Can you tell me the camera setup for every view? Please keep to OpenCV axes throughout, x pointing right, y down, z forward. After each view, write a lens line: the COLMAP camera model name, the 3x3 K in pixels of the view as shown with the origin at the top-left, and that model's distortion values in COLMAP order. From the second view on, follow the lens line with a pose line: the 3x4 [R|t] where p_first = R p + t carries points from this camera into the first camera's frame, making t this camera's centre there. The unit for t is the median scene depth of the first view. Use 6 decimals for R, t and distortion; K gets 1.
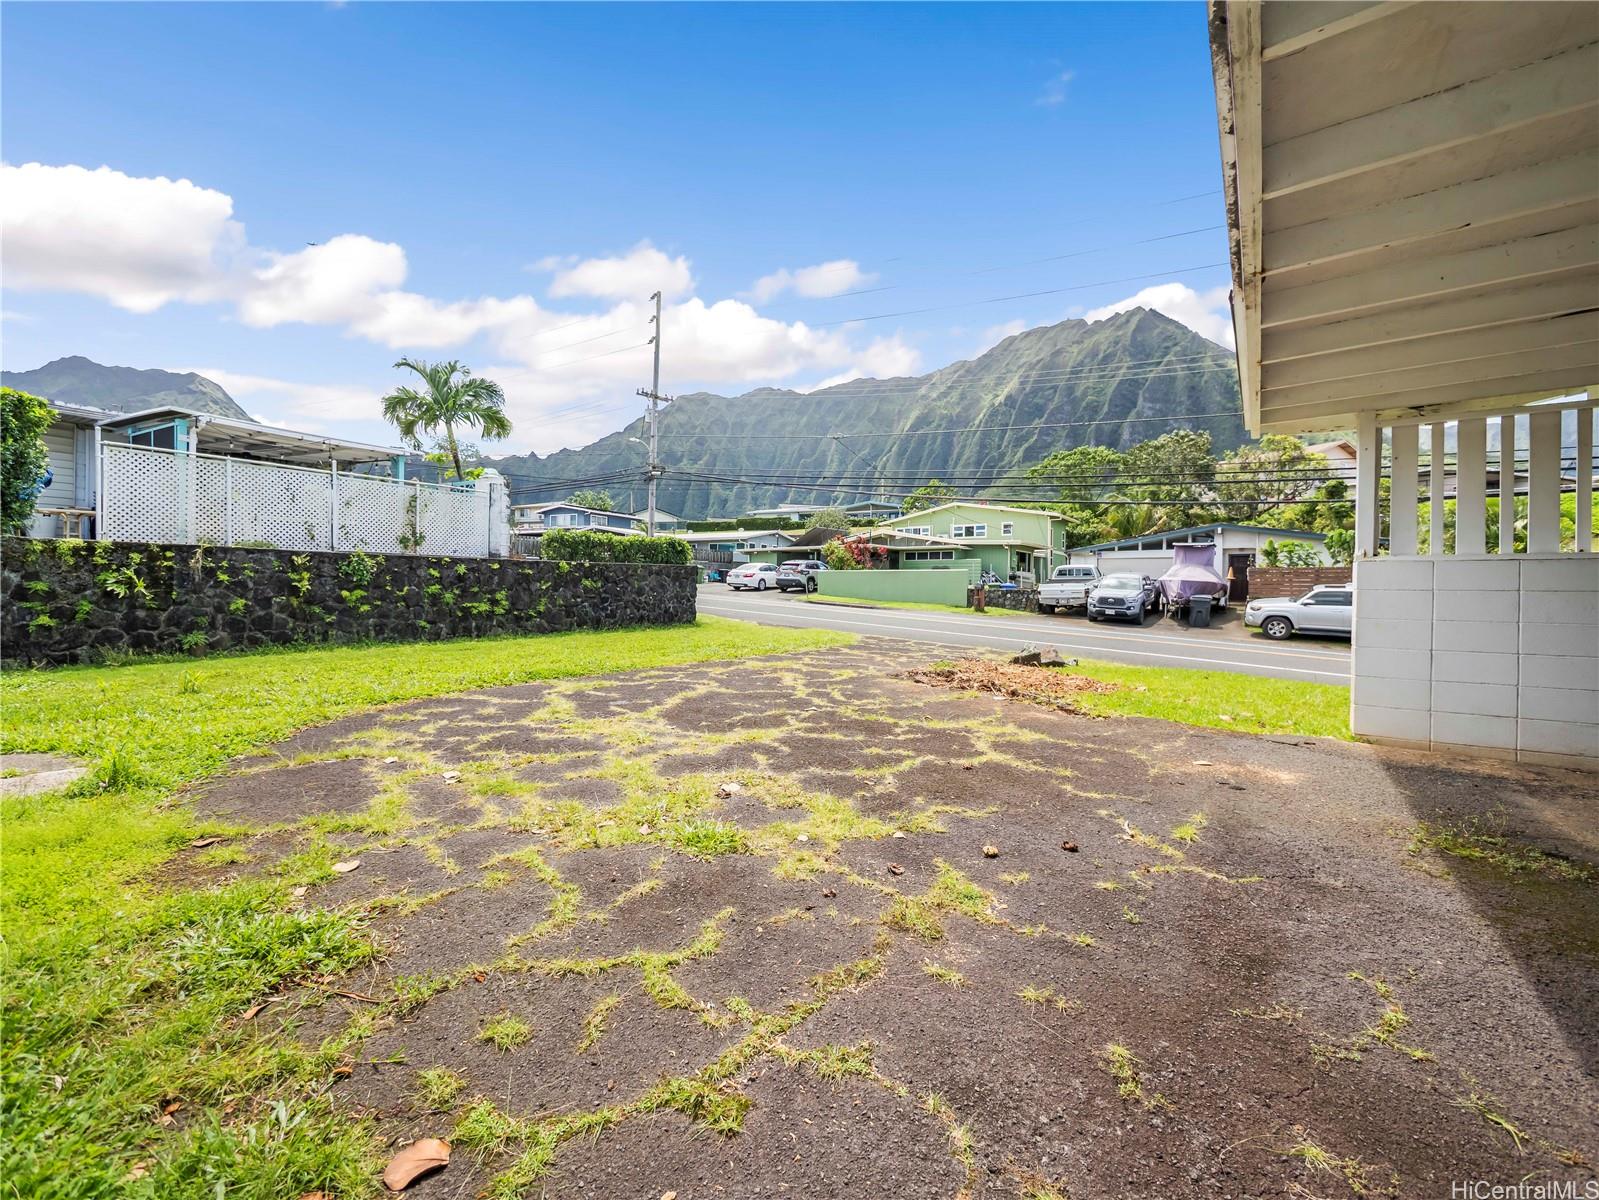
lens RADIAL K [[660.8, 0, 801.0], [0, 660.8, 593.8], [0, 0, 1]] dist [0.000505, 0.000055]
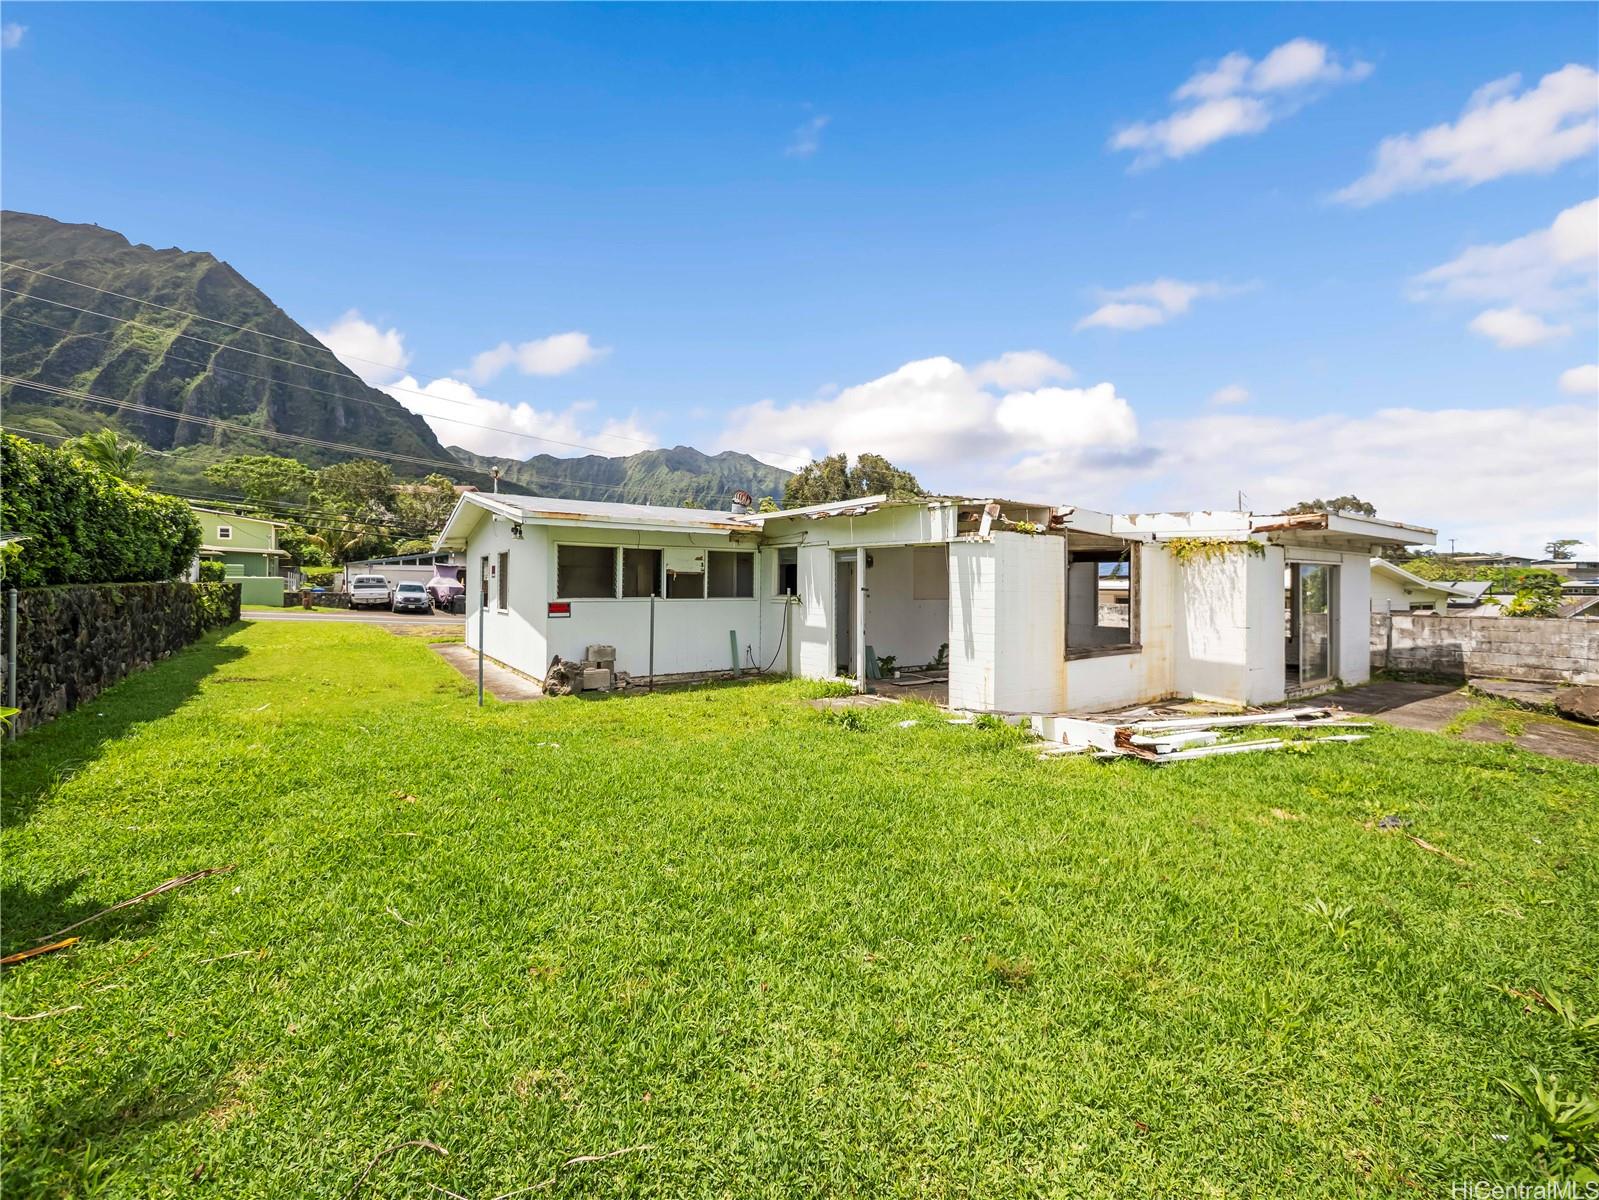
lens RADIAL K [[670.2, 0, 793.1], [0, 670.2, 588.9], [0, 0, 1]] dist [-0.000526, -0.000835]
pose [[0.364549, -0.004477, 0.931173, -0.711288], [0.006270, 0.999978, 0.002353, -0.013472], [-0.931163, 0.004981, 0.364569, -0.455391]]
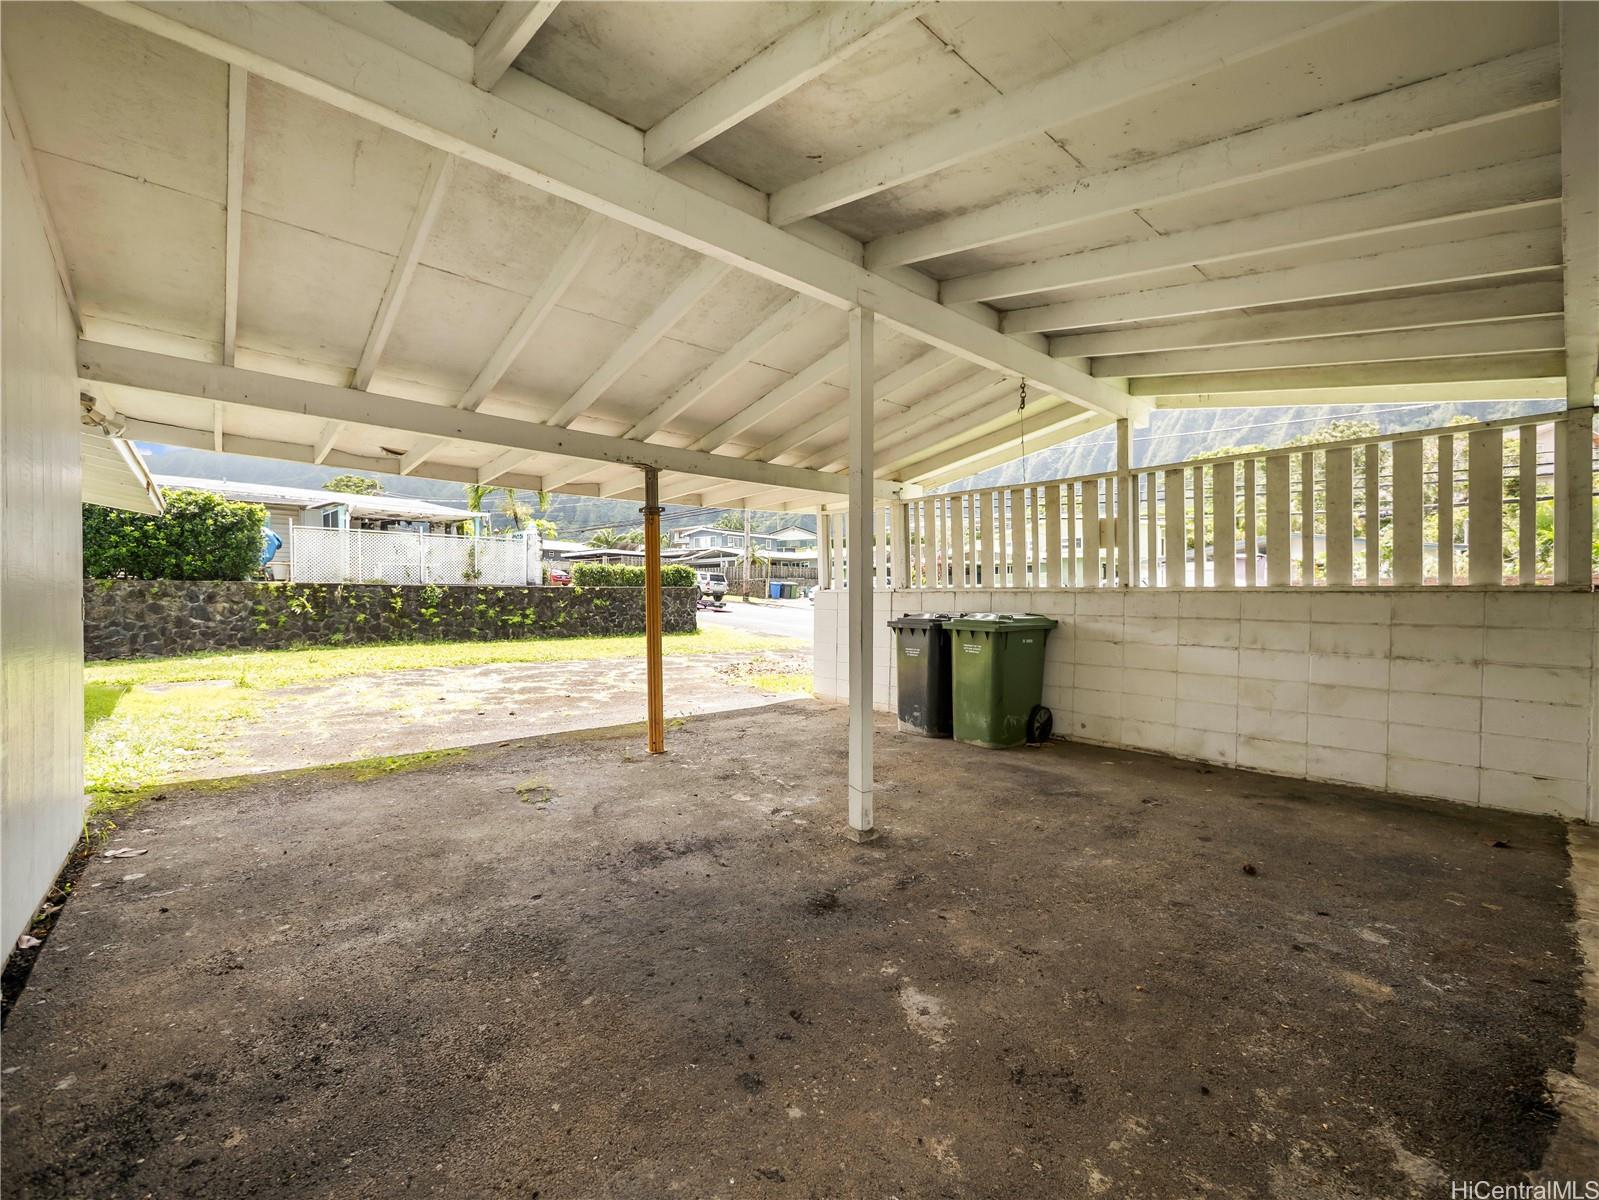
lens RADIAL K [[667.3, 0, 806.4], [0, 667.3, 616.1], [0, 0, 1]] dist [-0.000298, -0.000189]
pose [[0.968742, -0.001088, -0.248070, 0.238321], [0.004462, 0.999905, 0.013040, -0.001685], [0.248032, -0.013739, 0.968654, -0.132354]]
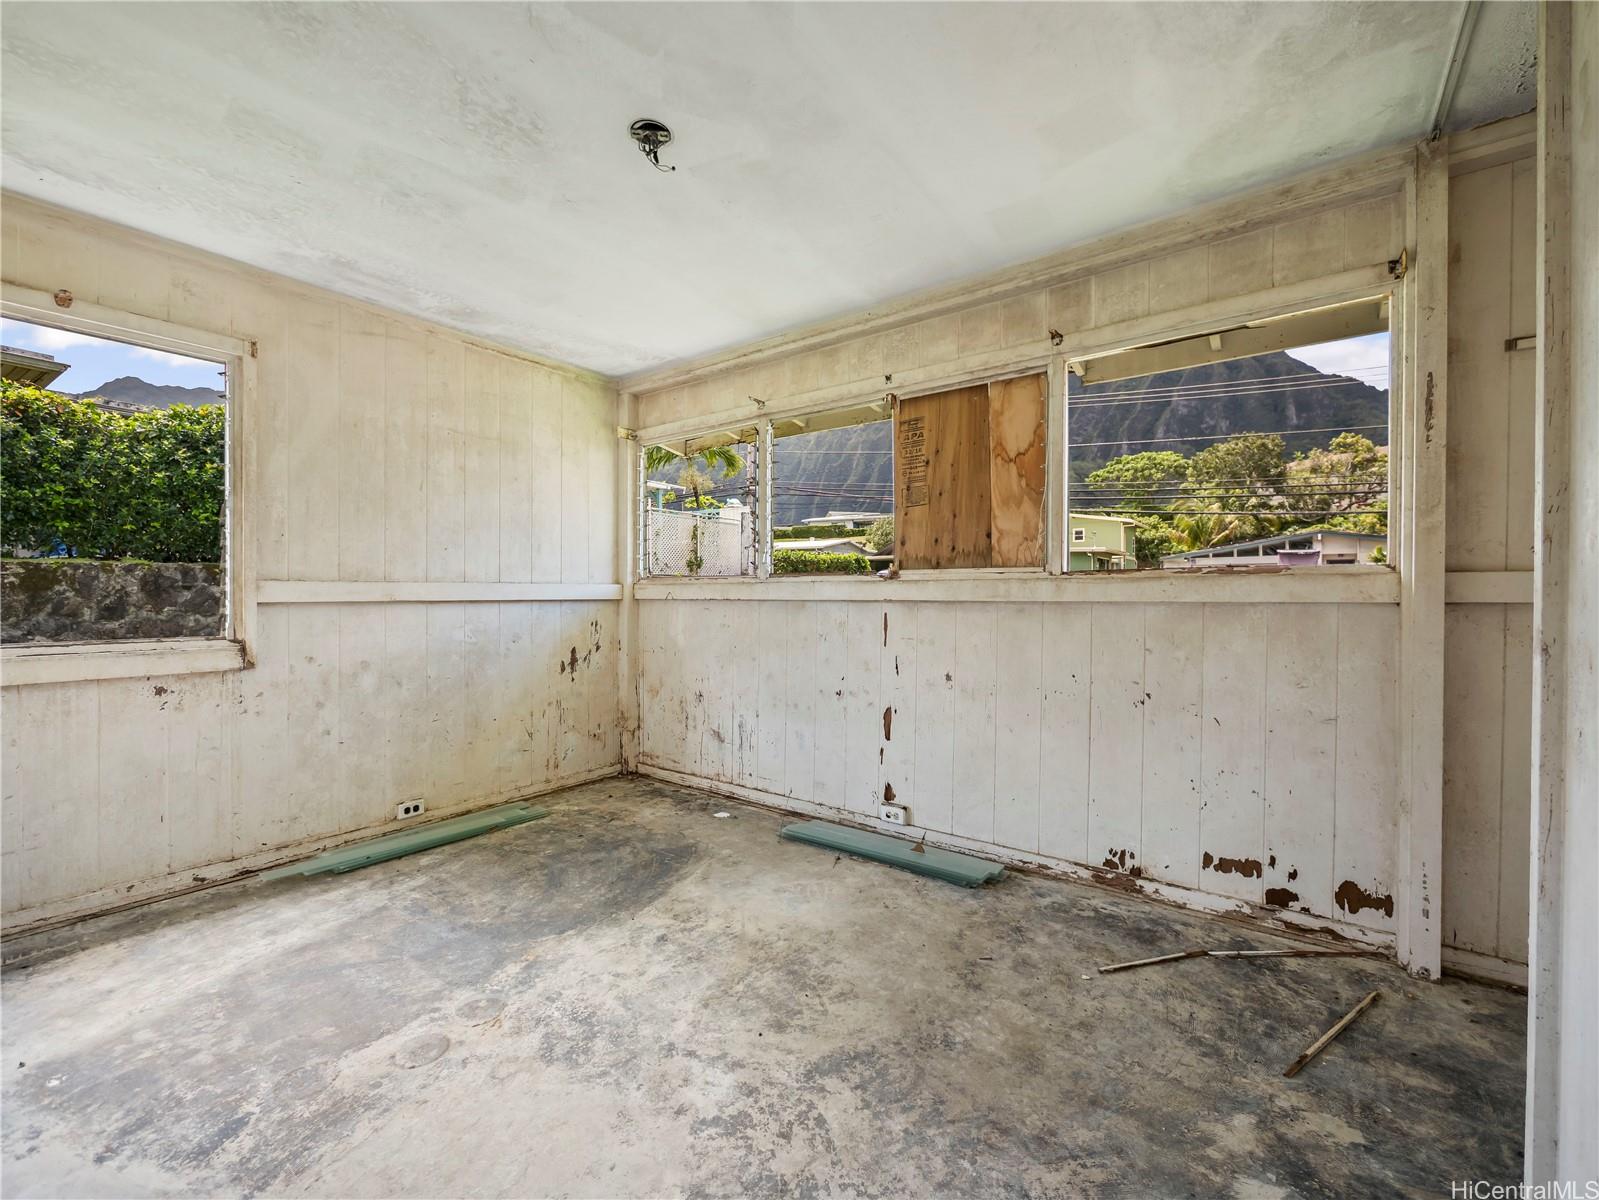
lens RADIAL K [[664.9, 0, 799.5], [0, 664.9, 600.0], [0, 0, 1]] dist [-0.000204, -0.000170]
pose [[0.999199, -0.008862, -0.039020, -0.158627], [0.008897, 0.999960, 0.000724, -0.007033], [0.039012, -0.001071, 0.999238, -0.076603]]
